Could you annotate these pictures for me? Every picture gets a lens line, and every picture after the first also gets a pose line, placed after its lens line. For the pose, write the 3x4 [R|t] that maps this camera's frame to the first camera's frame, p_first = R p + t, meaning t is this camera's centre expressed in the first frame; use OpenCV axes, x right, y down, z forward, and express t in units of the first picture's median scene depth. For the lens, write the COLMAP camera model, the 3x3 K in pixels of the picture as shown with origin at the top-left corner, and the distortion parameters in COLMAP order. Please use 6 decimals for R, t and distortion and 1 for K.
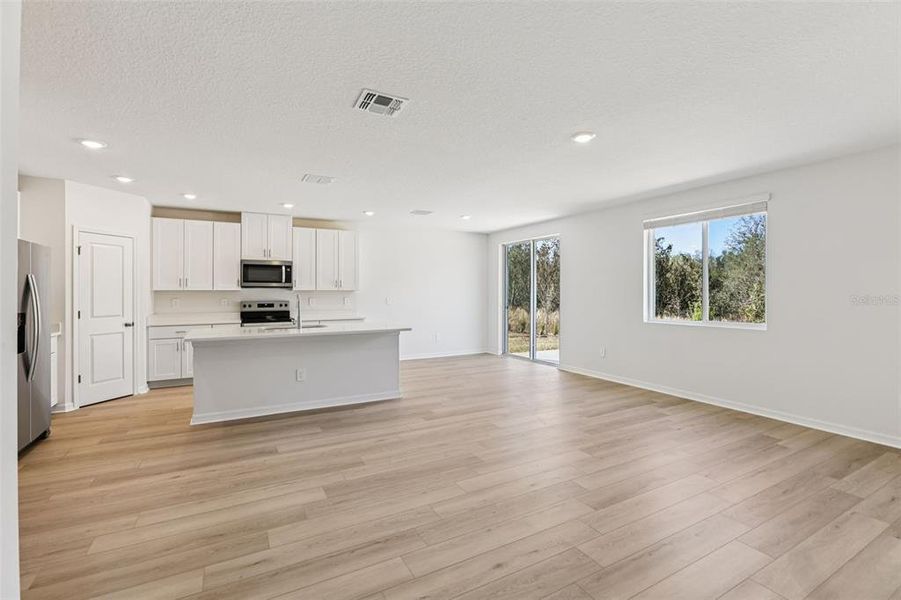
lens RADIAL K [[404.8, 0, 449.2], [0, 404.8, 289.9], [0, 0, 1]] dist [-0.007787, 0.000686]
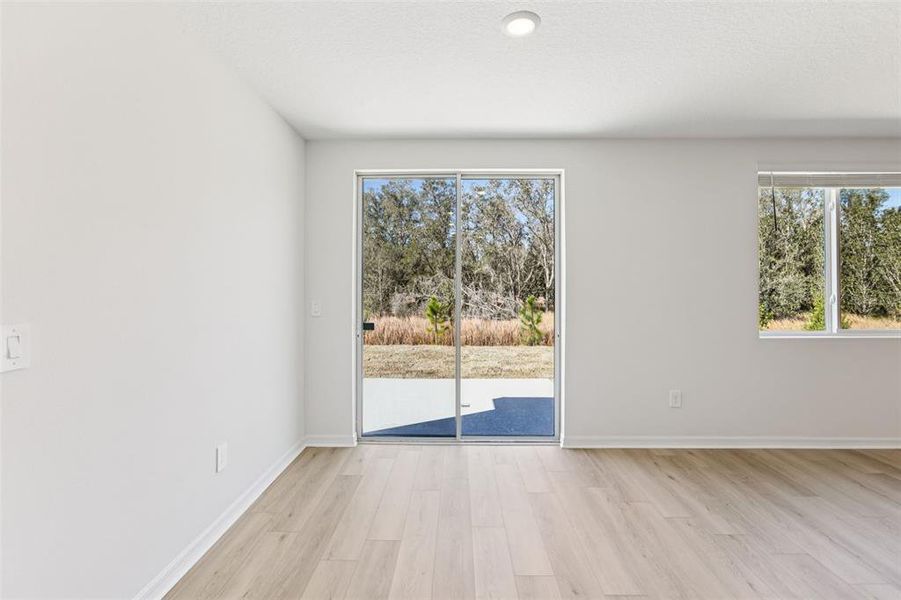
lens RADIAL K [[410.0, 0, 453.7], [0, 410.0, 287.9], [0, 0, 1]] dist [-0.011471, 0.000255]
pose [[0.491596, 0.002684, 0.870819, -0.267019], [-0.004270, 0.999991, -0.000671, 0.005127], [-0.870813, -0.003389, 0.491603, 1.066517]]
